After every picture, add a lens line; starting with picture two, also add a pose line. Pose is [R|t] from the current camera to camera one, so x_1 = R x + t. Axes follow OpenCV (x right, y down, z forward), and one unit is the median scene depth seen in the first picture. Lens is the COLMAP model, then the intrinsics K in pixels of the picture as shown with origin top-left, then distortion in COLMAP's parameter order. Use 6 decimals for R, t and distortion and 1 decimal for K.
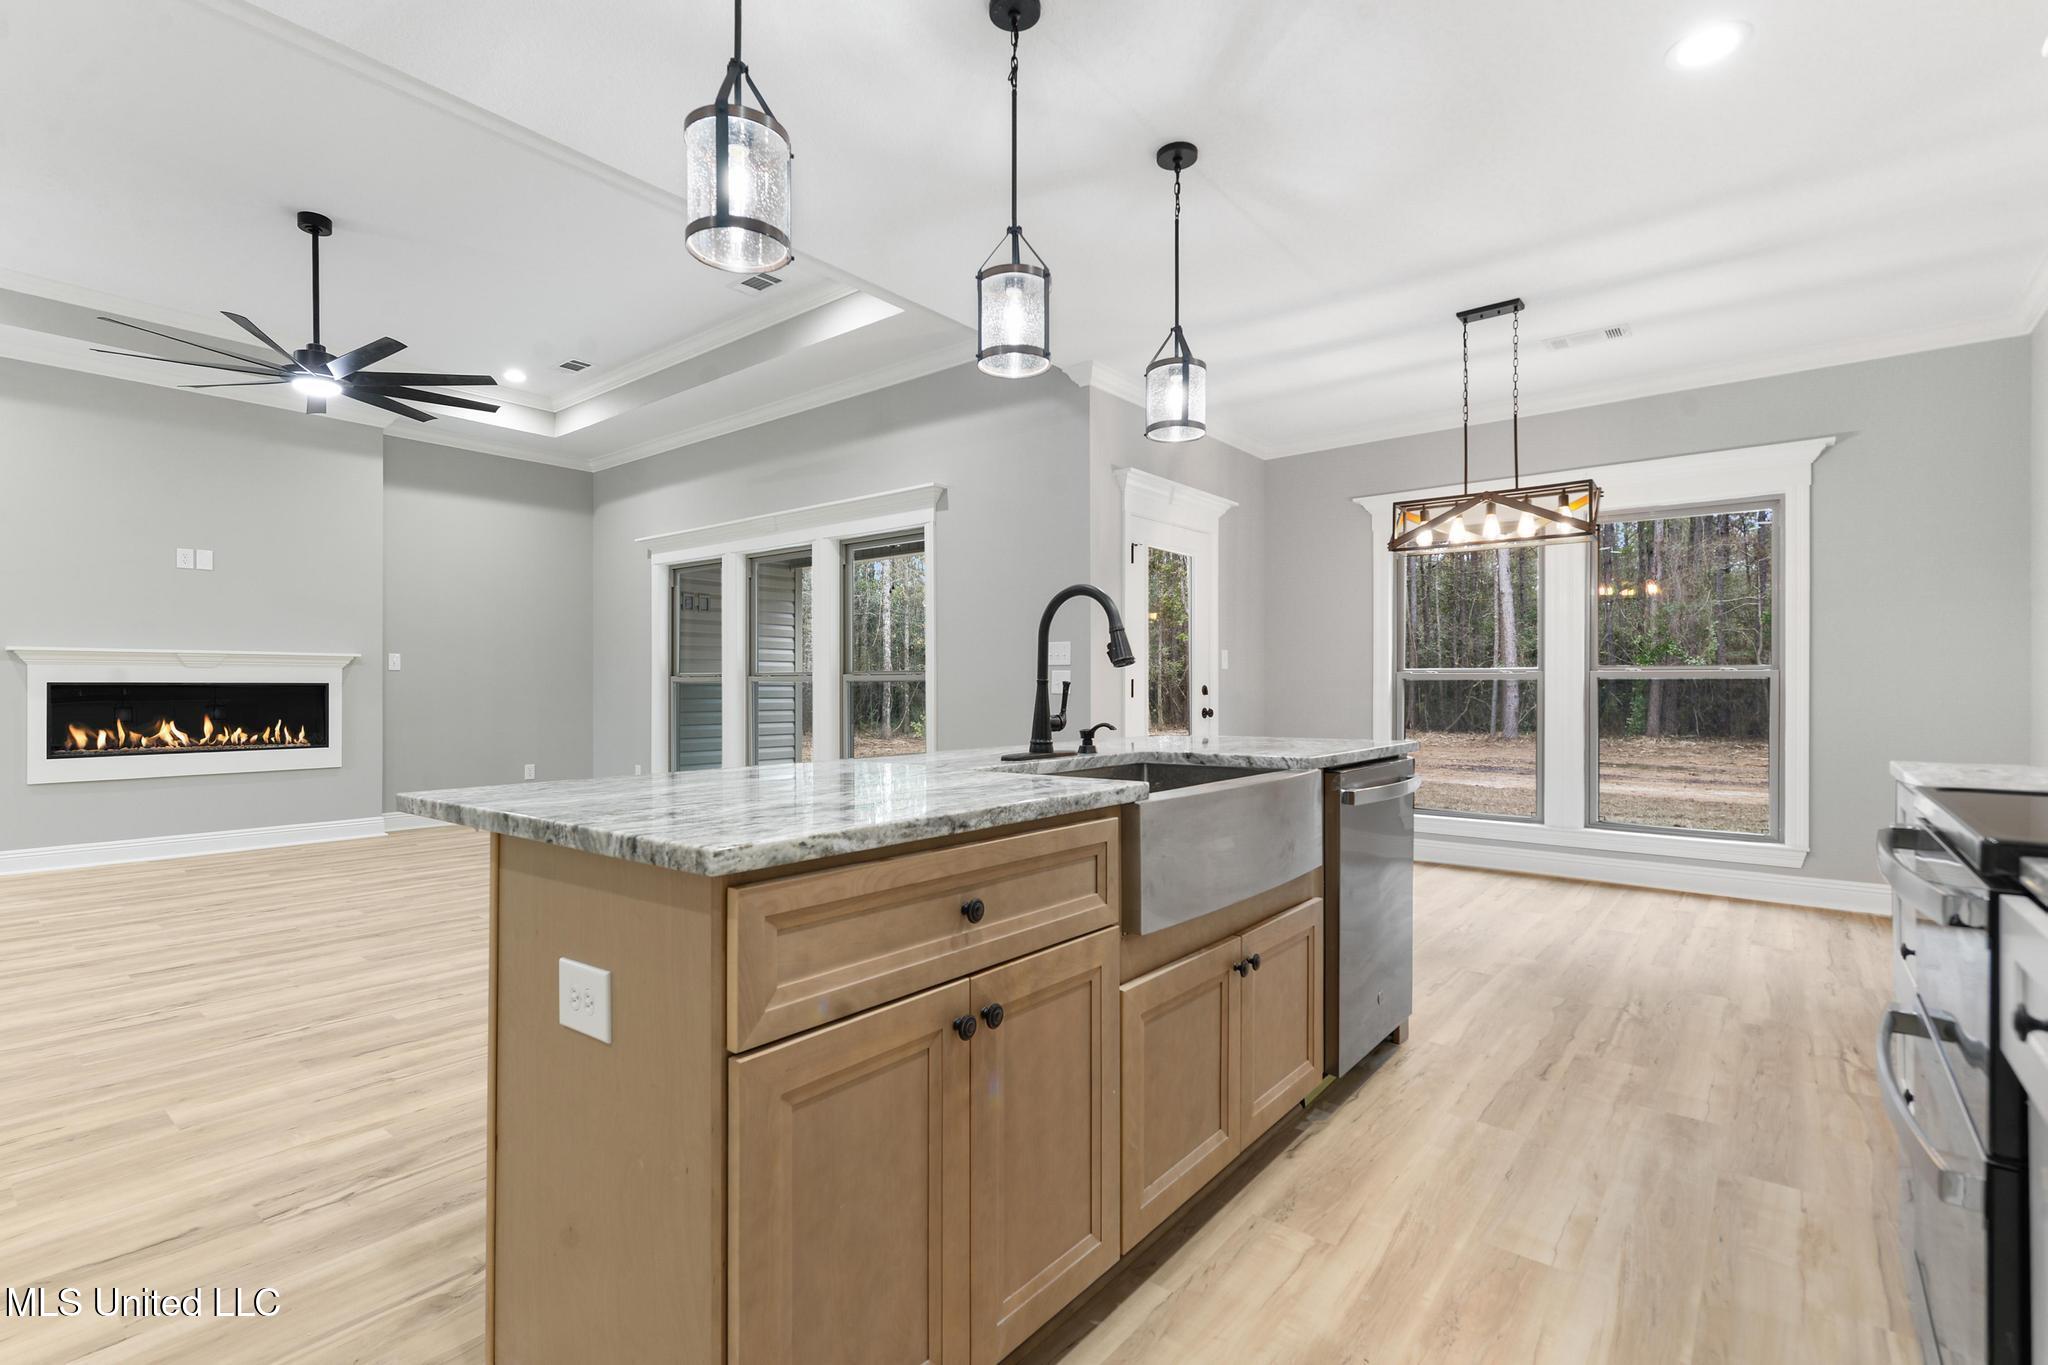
lens RADIAL K [[925.9, 0, 1027.2], [0, 925.9, 685.2], [0, 0, 1]] dist [0.001968, 0.000130]
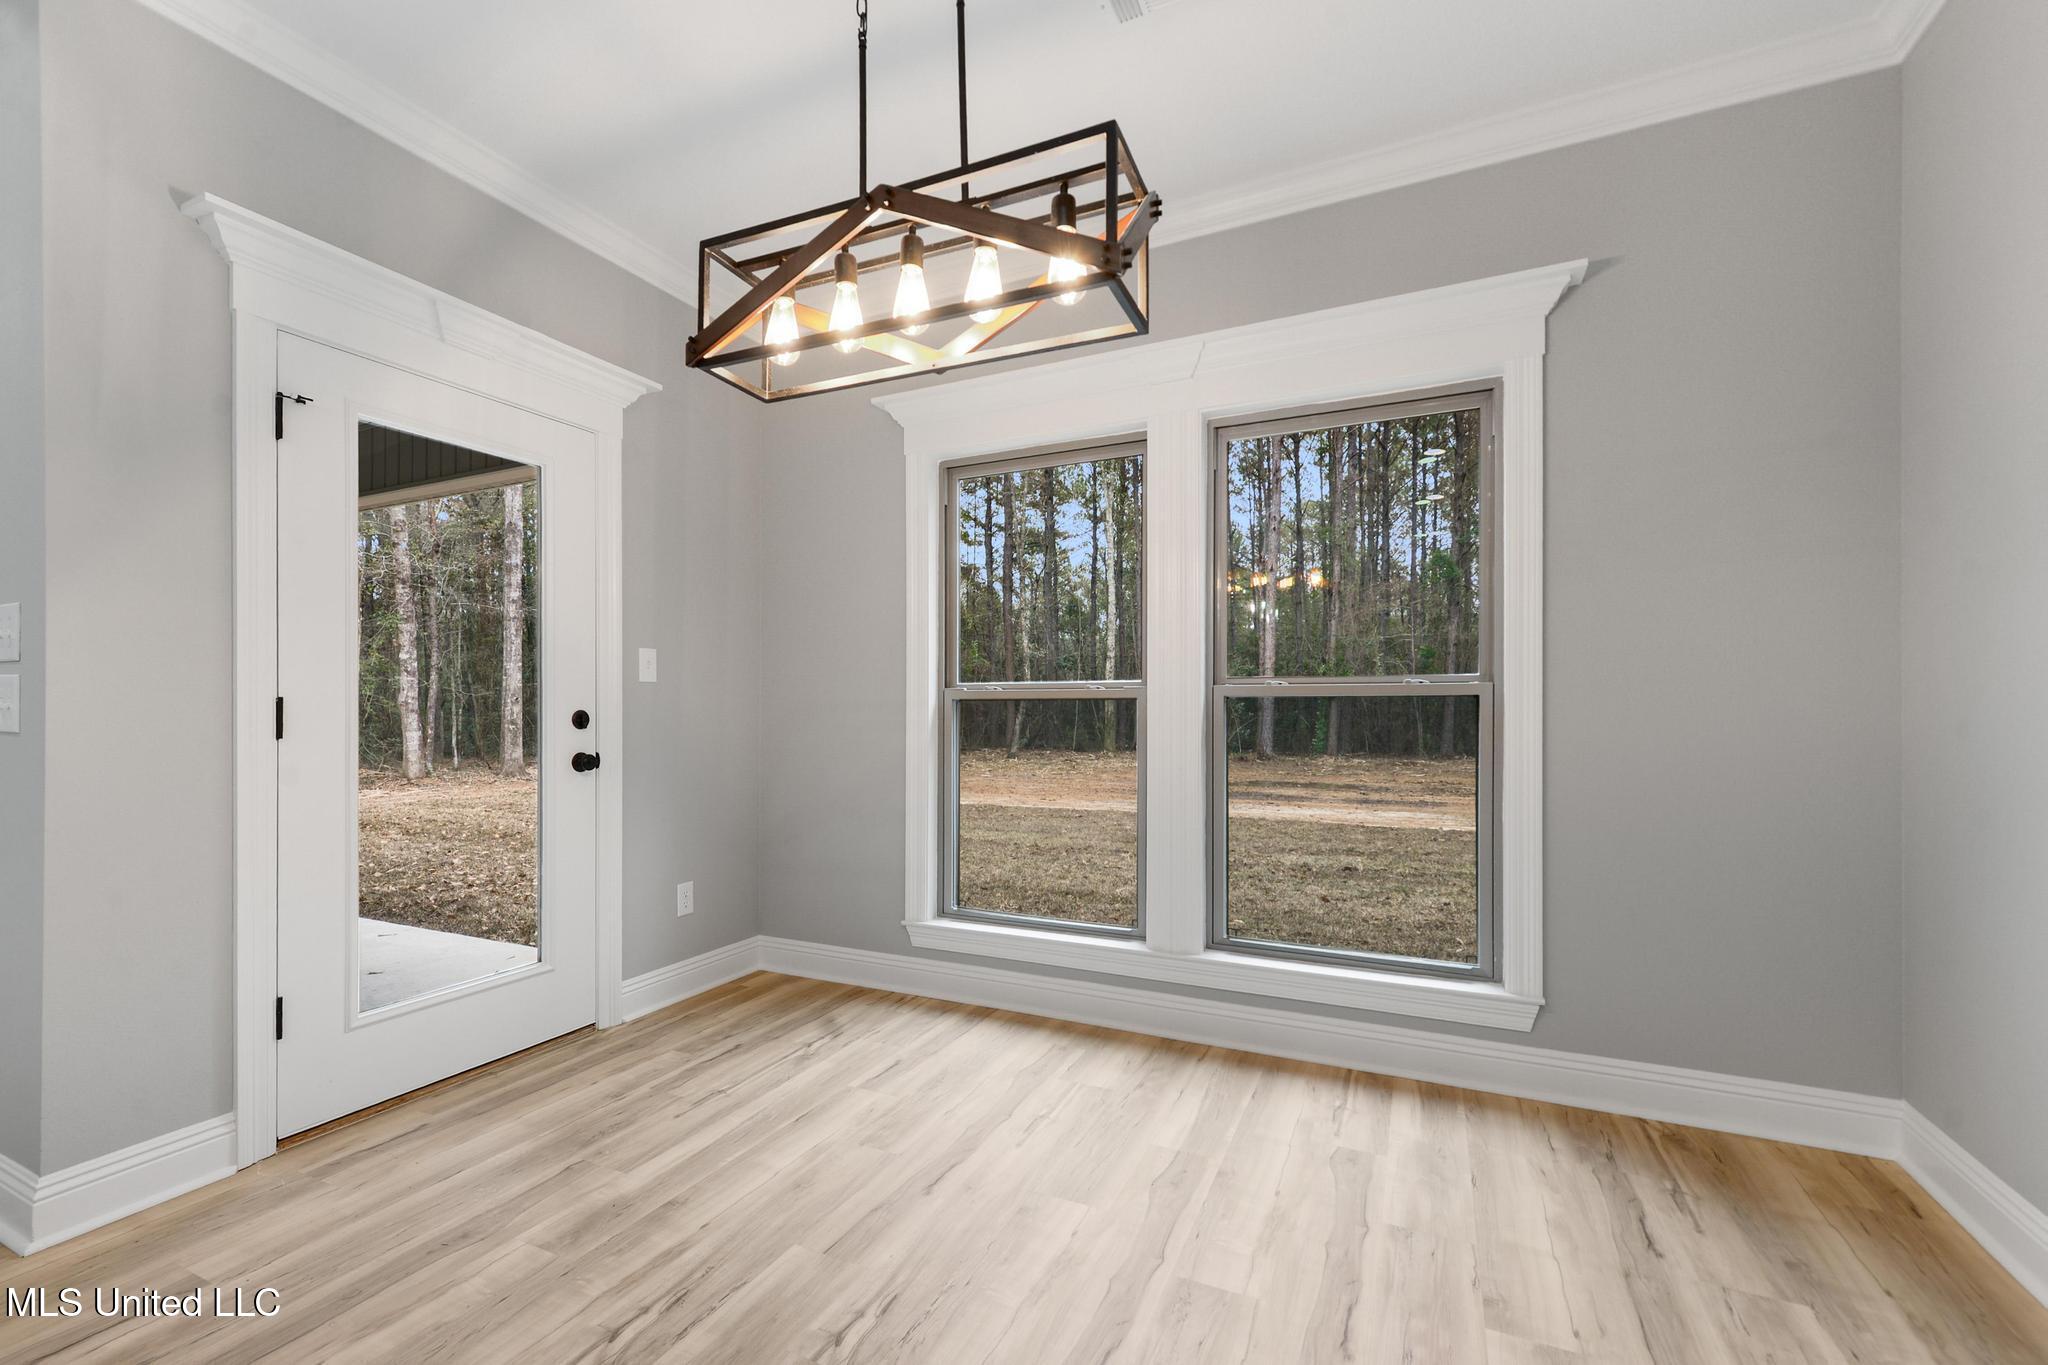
lens RADIAL K [[838.8, 0, 1047.1], [0, 838.8, 711.4], [0, 0, 1]] dist [0.008577, -0.000250]
pose [[0.965619, -0.002068, 0.259955, 0.312417], [0.001754, 0.999997, 0.001441, 0.000514], [-0.259957, -0.000936, 0.965620, 0.435230]]
